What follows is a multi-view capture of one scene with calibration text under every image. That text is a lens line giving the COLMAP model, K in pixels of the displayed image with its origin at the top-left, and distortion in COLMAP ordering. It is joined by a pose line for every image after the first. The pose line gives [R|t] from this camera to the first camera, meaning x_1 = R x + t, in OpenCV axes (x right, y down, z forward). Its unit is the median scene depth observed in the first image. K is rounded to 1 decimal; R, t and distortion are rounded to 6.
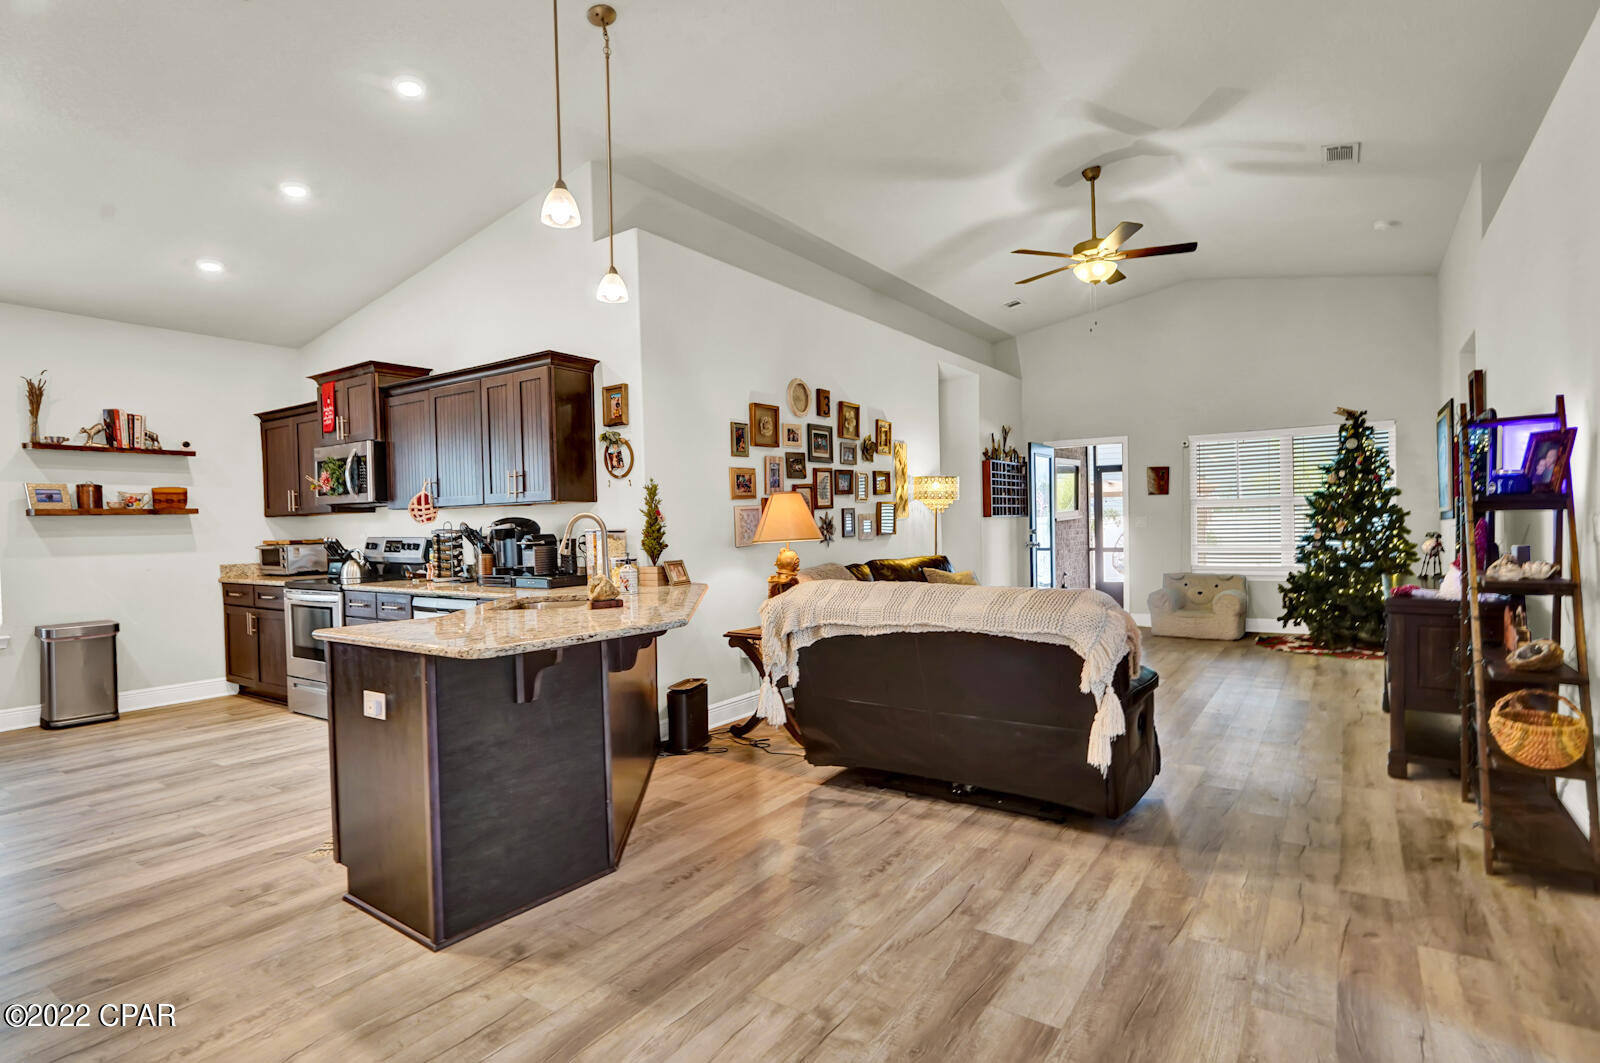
lens RADIAL K [[808.6, 0, 788.8], [0, 808.6, 536.7], [0, 0, 1]] dist [-0.005735, -0.000790]
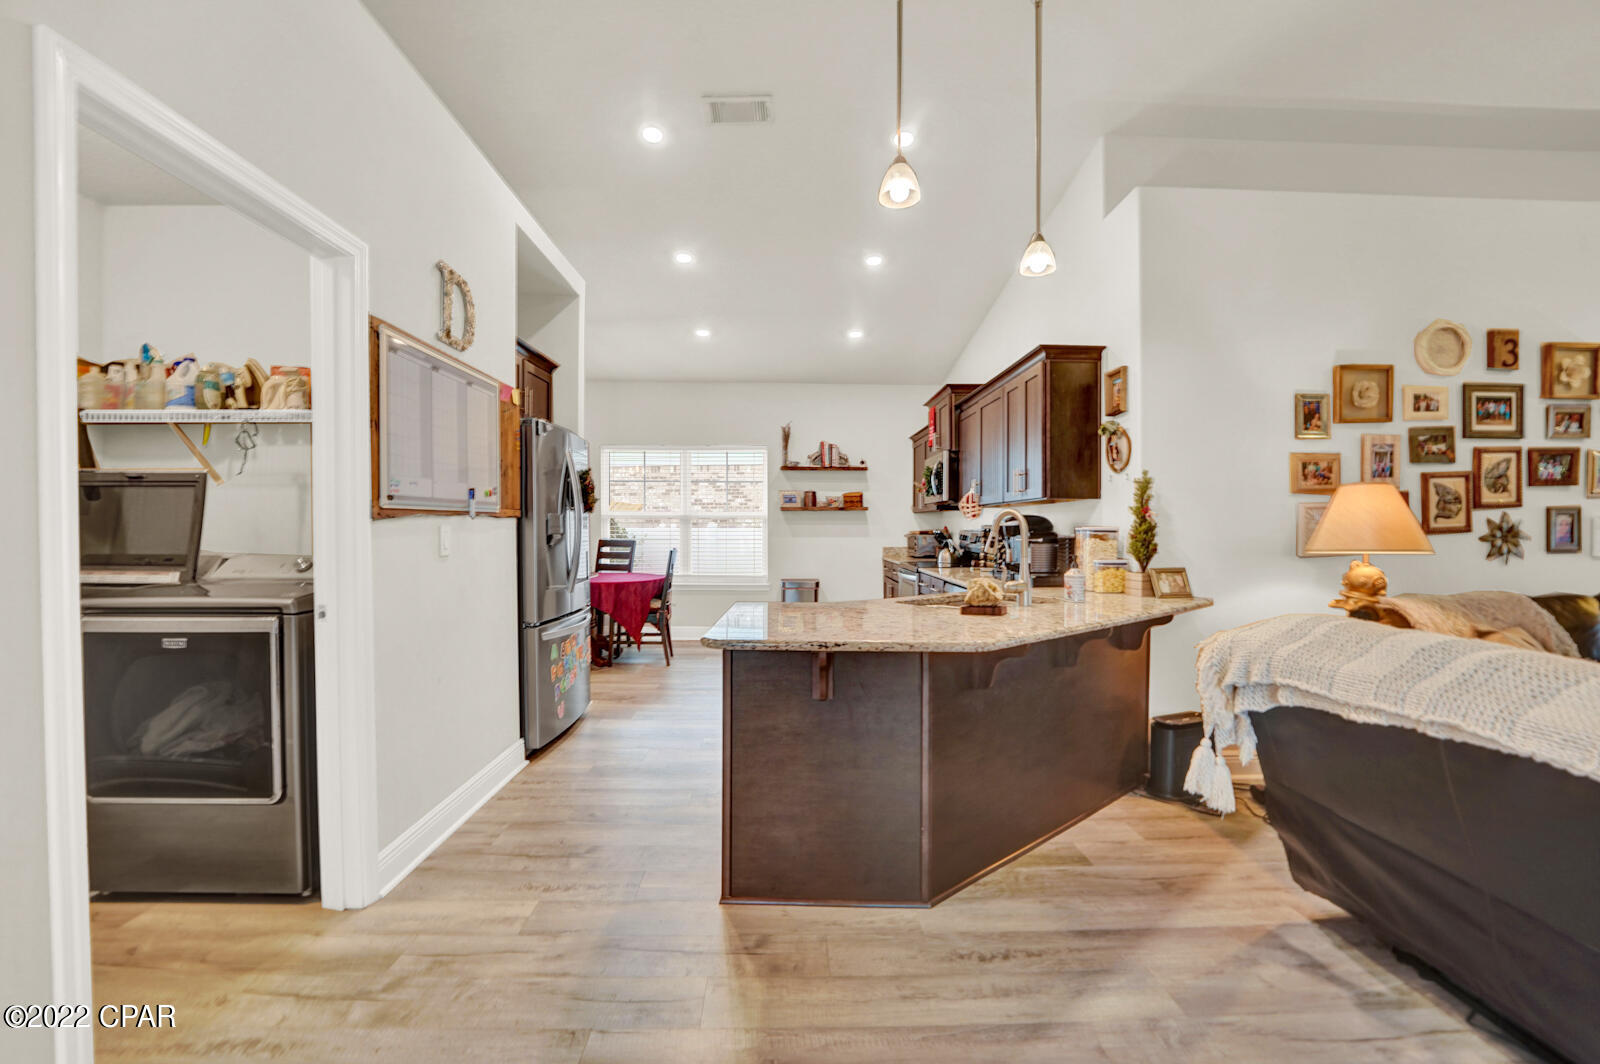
lens RADIAL K [[651.4, 0, 799.6], [0, 651.4, 535.2], [0, 0, 1]] dist [-0.029760, 0.003638]
pose [[0.587327, 0.034704, -0.808605, 0.143097], [-0.029971, 0.999328, 0.021120, -0.005837], [0.808795, 0.011830, 0.587972, 0.246794]]
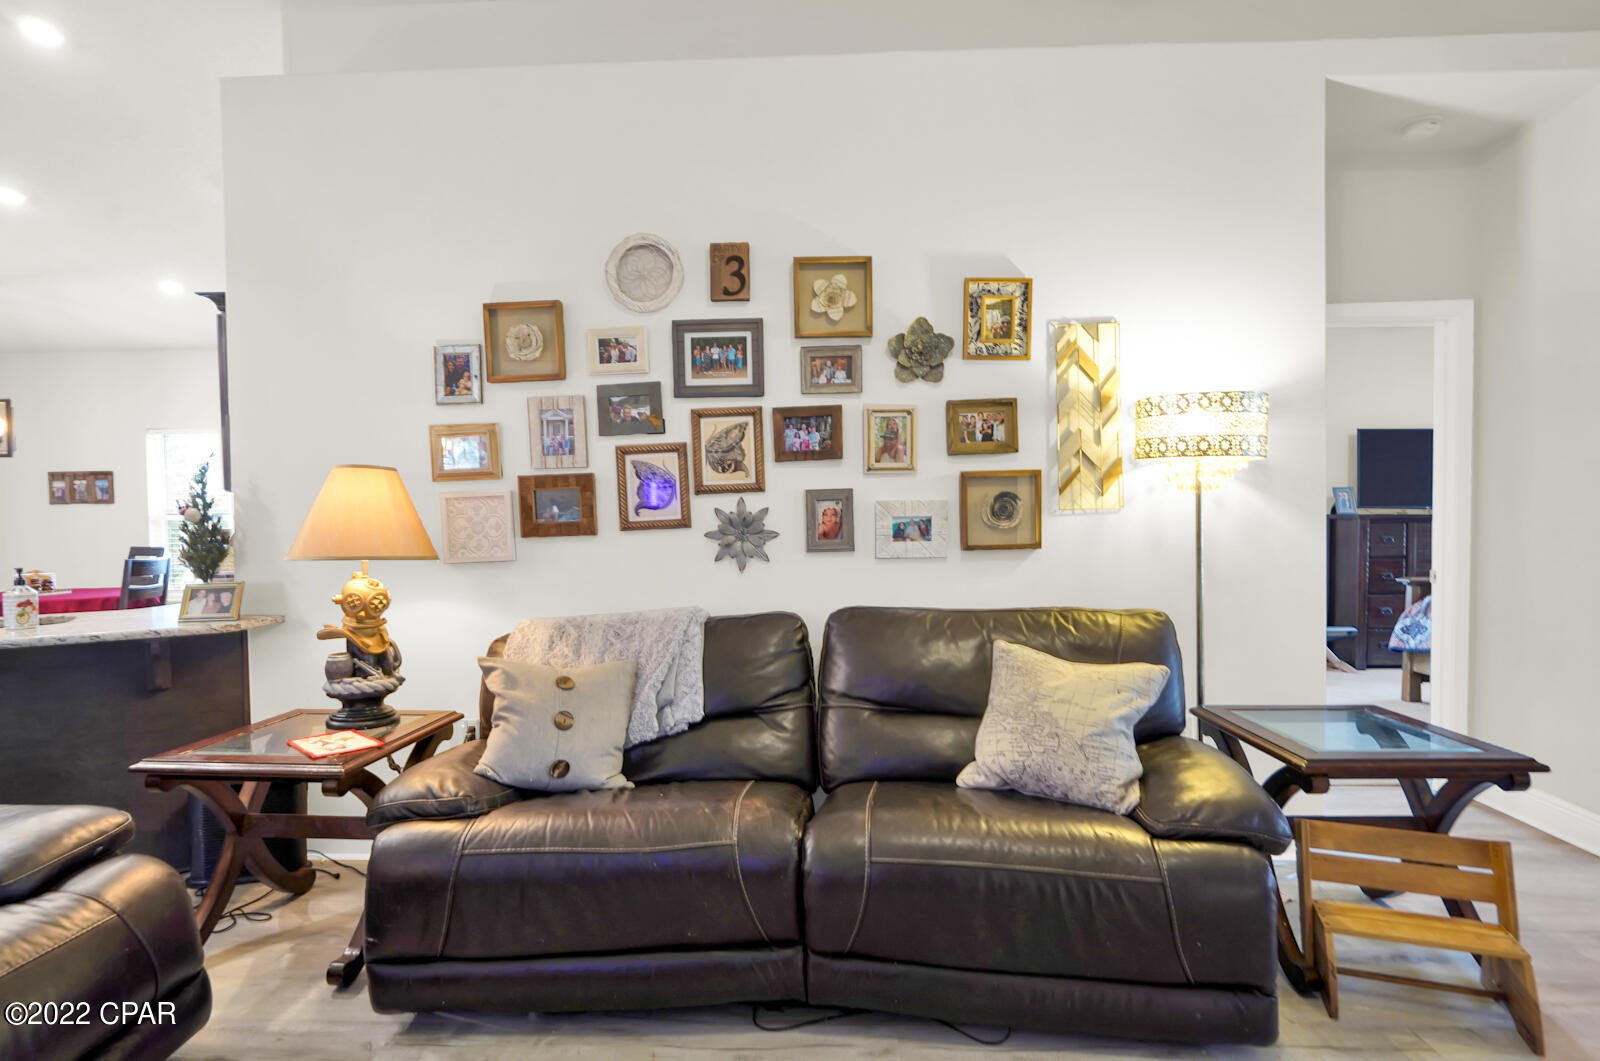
lens RADIAL K [[810.1, 0, 800.0], [0, 810.1, 530.5], [0, 0, 1]] dist [0.000588, 0.000110]
pose [[0.535214, 0.025231, -0.844340, 0.531915], [-0.013027, 0.999681, 0.021615, -0.025596], [0.844616, -0.000569, 0.535372, 0.869517]]
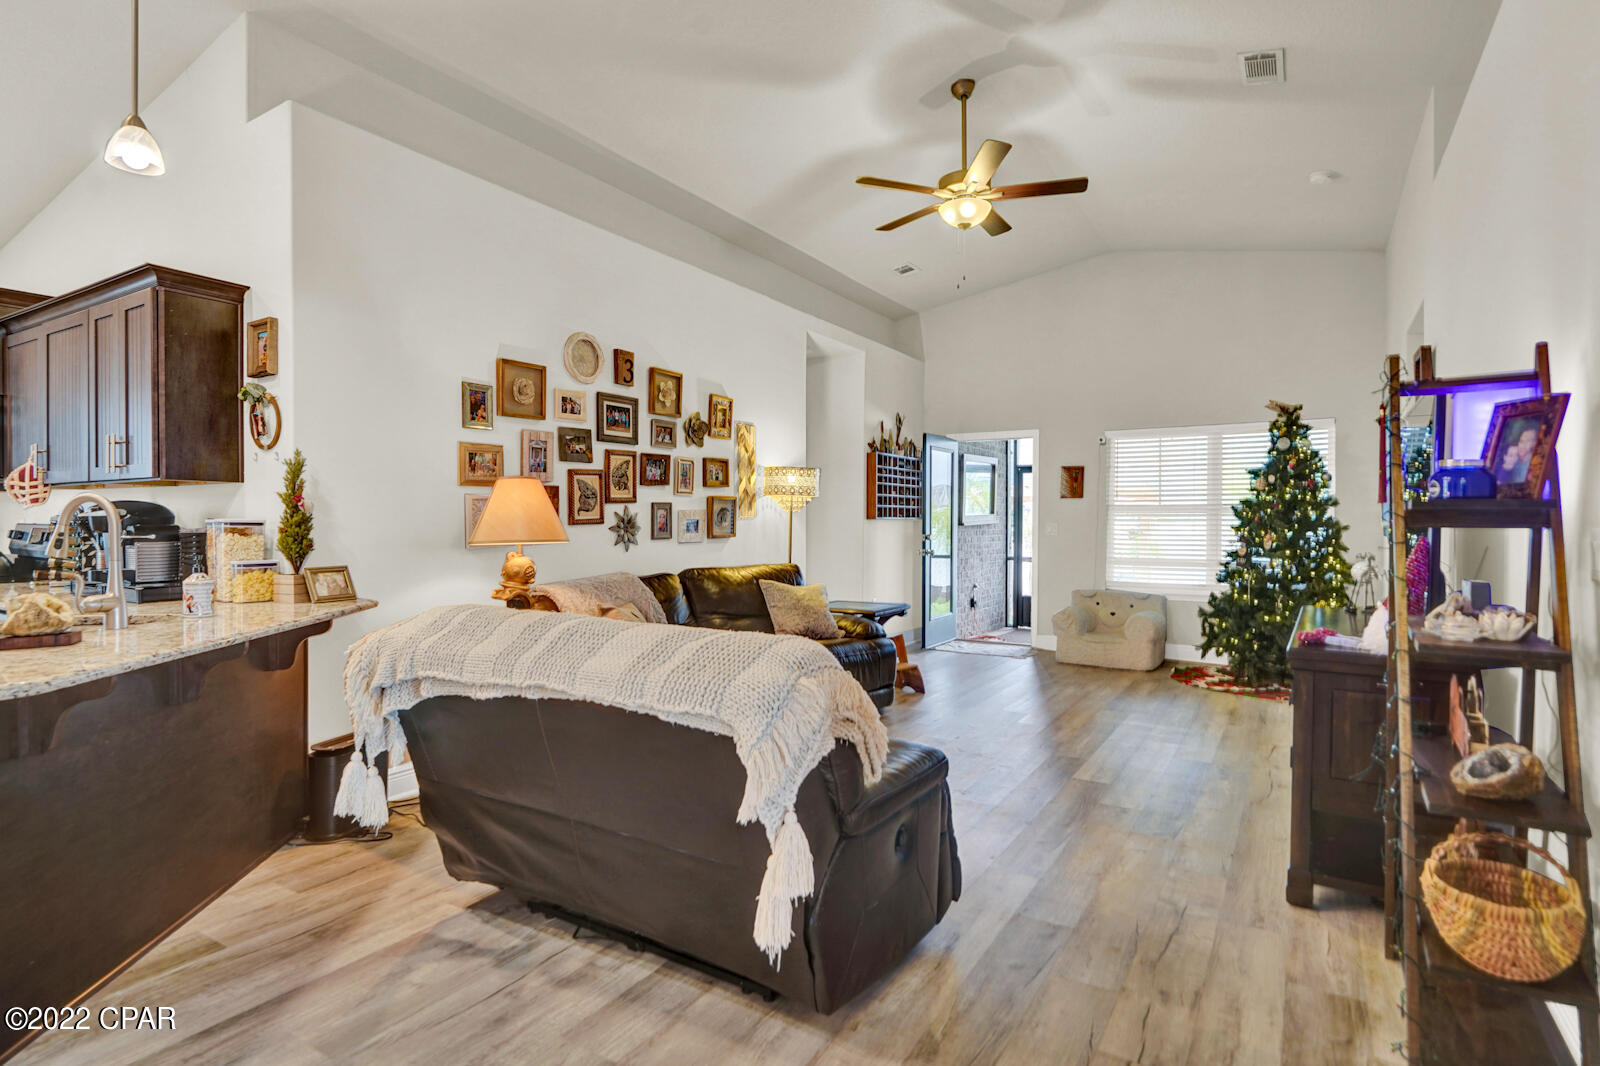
lens RADIAL K [[829.9, 0, 788.6], [0, 829.9, 529.0], [0, 0, 1]] dist [-0.006713, -0.001051]
pose [[0.998556, 0.025864, 0.047088, 0.188609], [-0.025478, 0.999637, -0.008766, -0.006387], [-0.047298, 0.007554, 0.998852, 0.210316]]
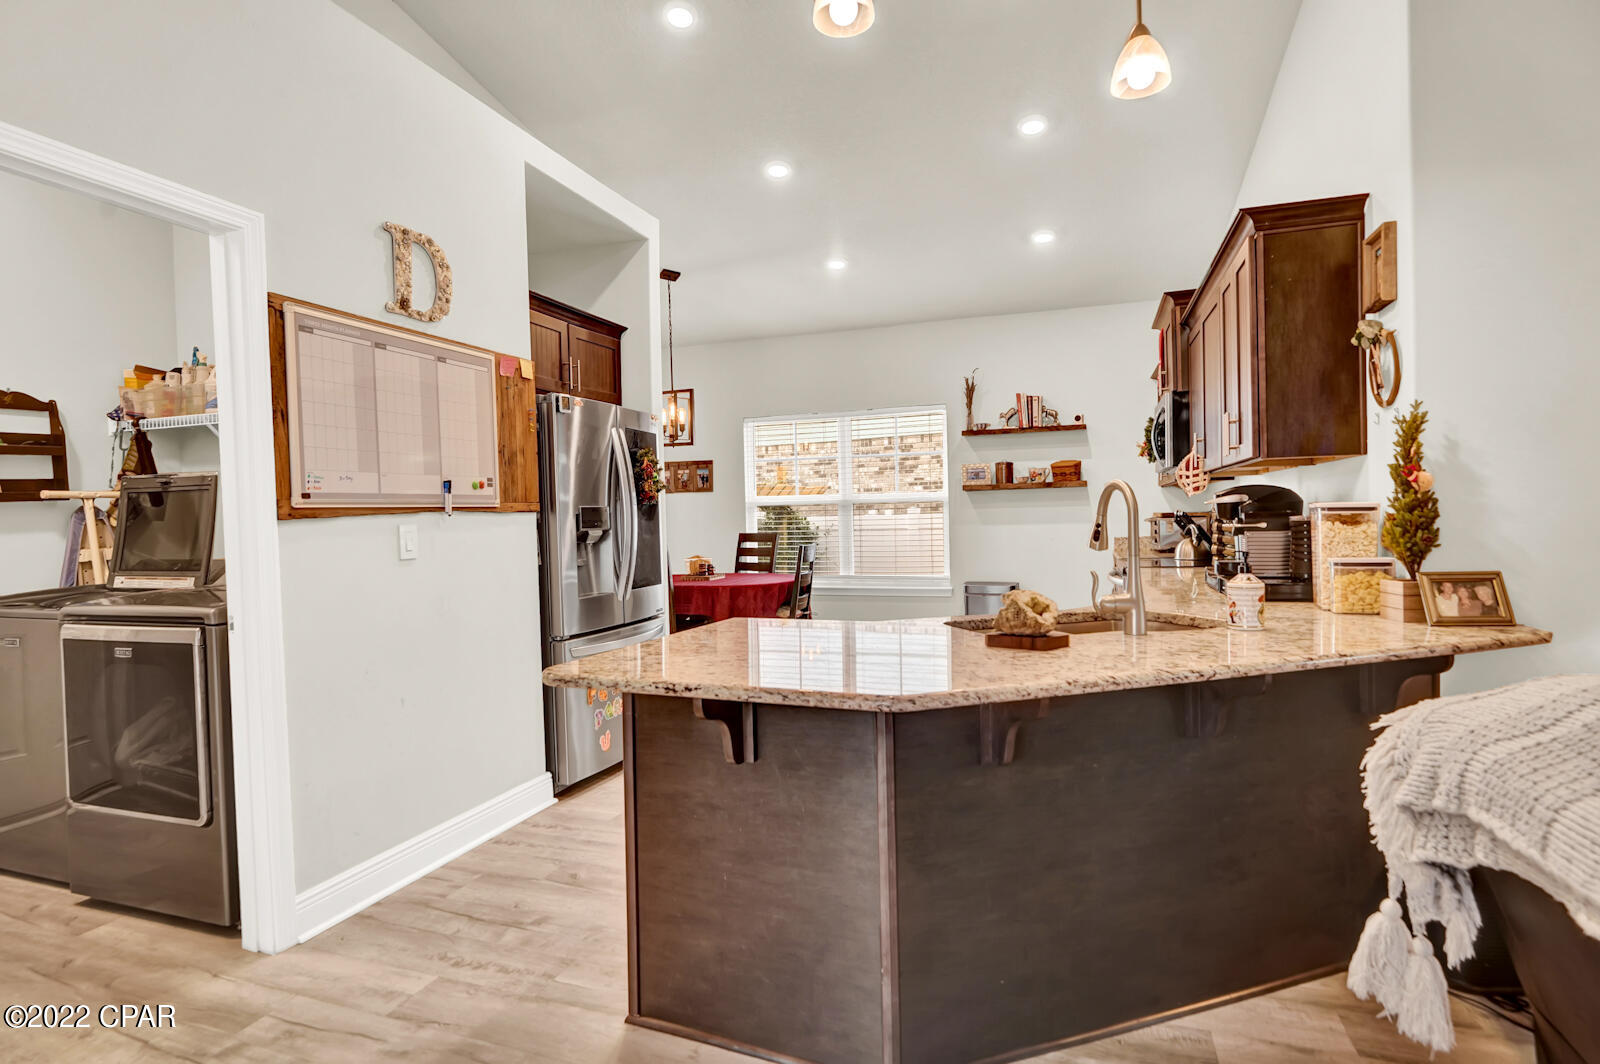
lens RADIAL K [[810.3, 0, 796.4], [0, 810.3, 534.8], [0, 0, 1]] dist [-0.004463, -0.000387]
pose [[0.258921, 0.039411, -0.965094, 0.172743], [0.001030, 0.999155, 0.041078, -0.009704], [0.965898, -0.011630, 0.258662, 0.421432]]
